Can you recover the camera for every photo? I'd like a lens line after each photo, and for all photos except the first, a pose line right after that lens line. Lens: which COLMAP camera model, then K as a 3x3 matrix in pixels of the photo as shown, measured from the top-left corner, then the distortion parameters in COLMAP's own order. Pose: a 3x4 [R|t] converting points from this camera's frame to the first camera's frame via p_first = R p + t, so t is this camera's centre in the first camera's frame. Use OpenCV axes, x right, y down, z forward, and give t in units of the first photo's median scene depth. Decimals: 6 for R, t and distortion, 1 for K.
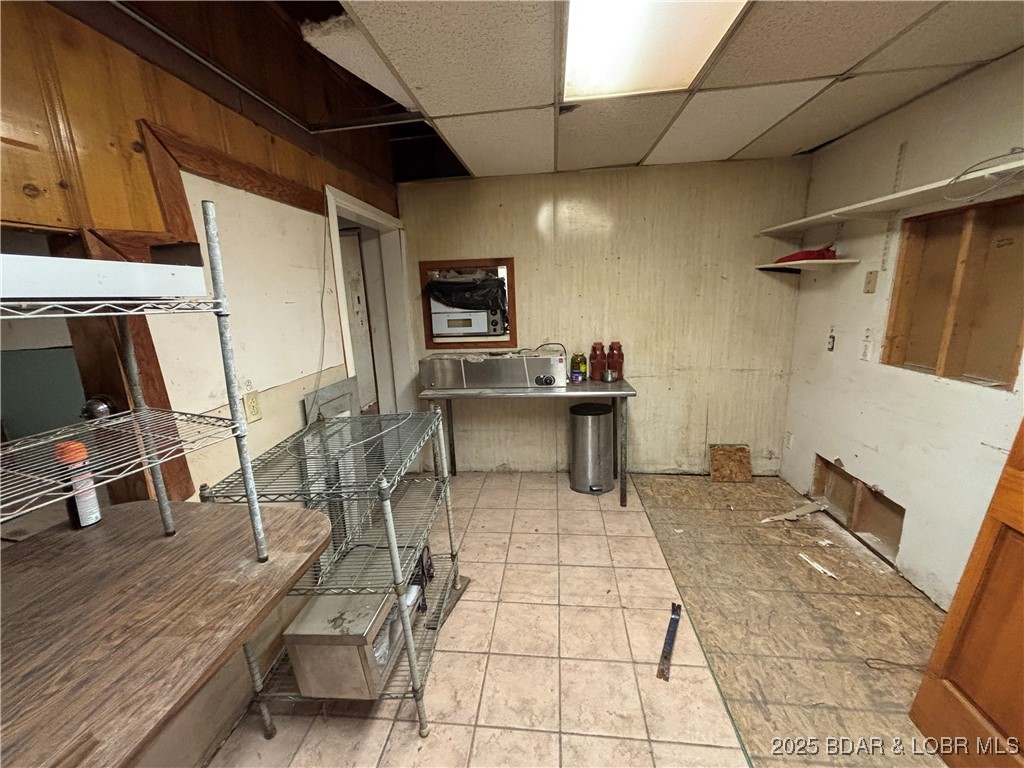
lens RADIAL K [[411.9, 0, 510.2], [0, 411.9, 380.7], [0, 0, 1]] dist [0.002810, -0.001751]
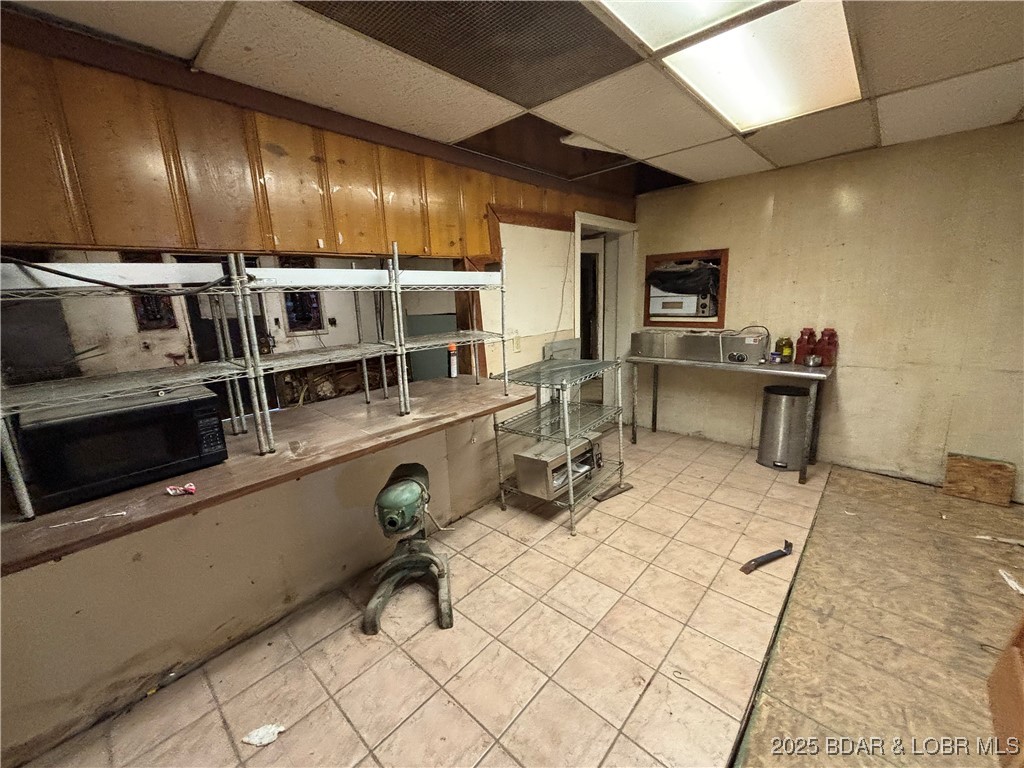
lens RADIAL K [[411.9, 0, 506.7], [0, 411.9, 382.1], [0, 0, 1]] dist [0.002810, -0.001751]
pose [[0.802274, 0.136063, -0.581243, 0.226054], [-0.115829, 0.990654, 0.072026, 0.053880], [0.585611, 0.009540, 0.810536, -0.271626]]
